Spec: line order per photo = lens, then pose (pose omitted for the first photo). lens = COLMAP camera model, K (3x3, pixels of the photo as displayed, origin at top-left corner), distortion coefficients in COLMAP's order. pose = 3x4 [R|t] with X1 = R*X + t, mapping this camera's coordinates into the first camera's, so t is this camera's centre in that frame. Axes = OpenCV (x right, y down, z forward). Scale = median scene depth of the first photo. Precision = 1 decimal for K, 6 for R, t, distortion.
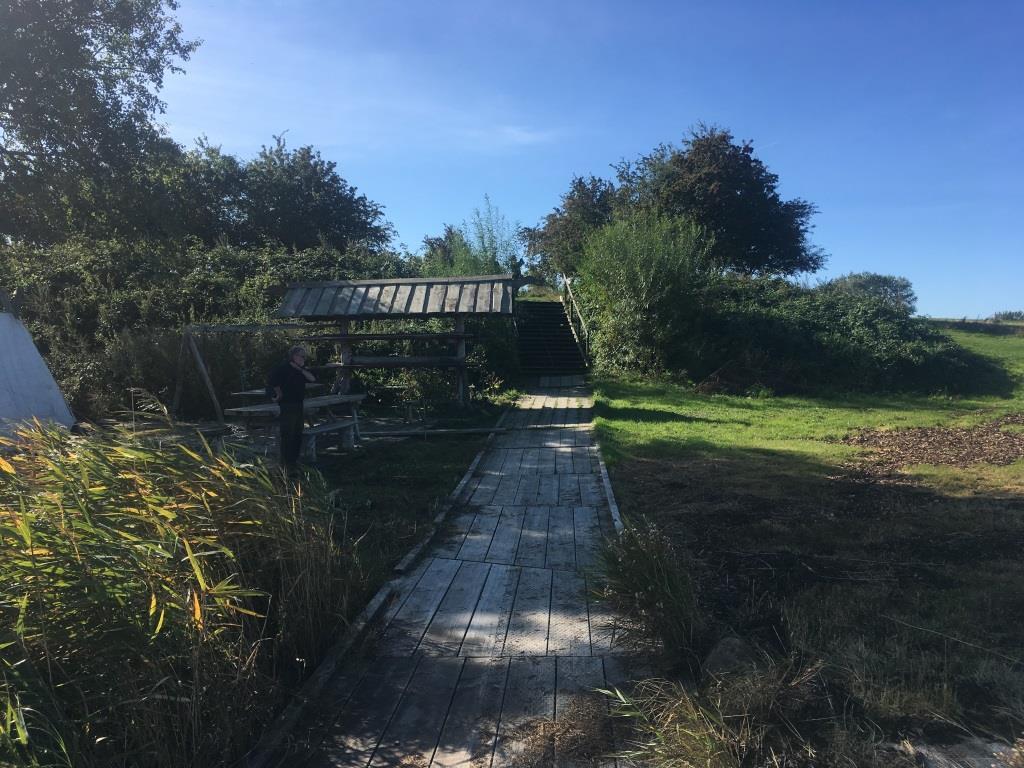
lens RADIAL K [[863.5, 0, 512.0], [0, 863.5, 384.0], [0, 0, 1]] dist [-0.001497, 0.000033]
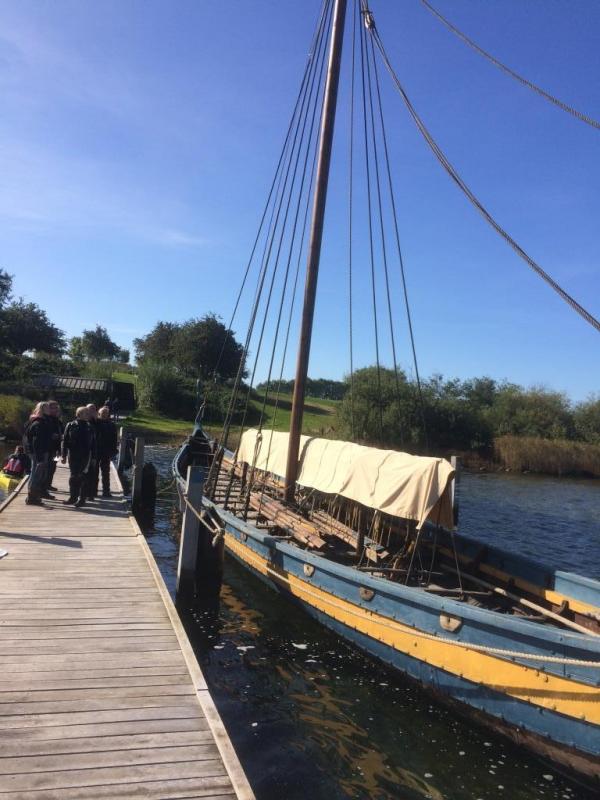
lens RADIAL K [[671.9, 0, 300.0], [0, 671.9, 400.0], [0, 0, 1]] dist [0.089496, -0.170547]
pose [[0.972106, 0.092205, 0.215658, 0.134631], [-0.083532, 0.995299, -0.049012, 0.019237], [-0.219163, 0.029631, 0.975238, -1.402842]]
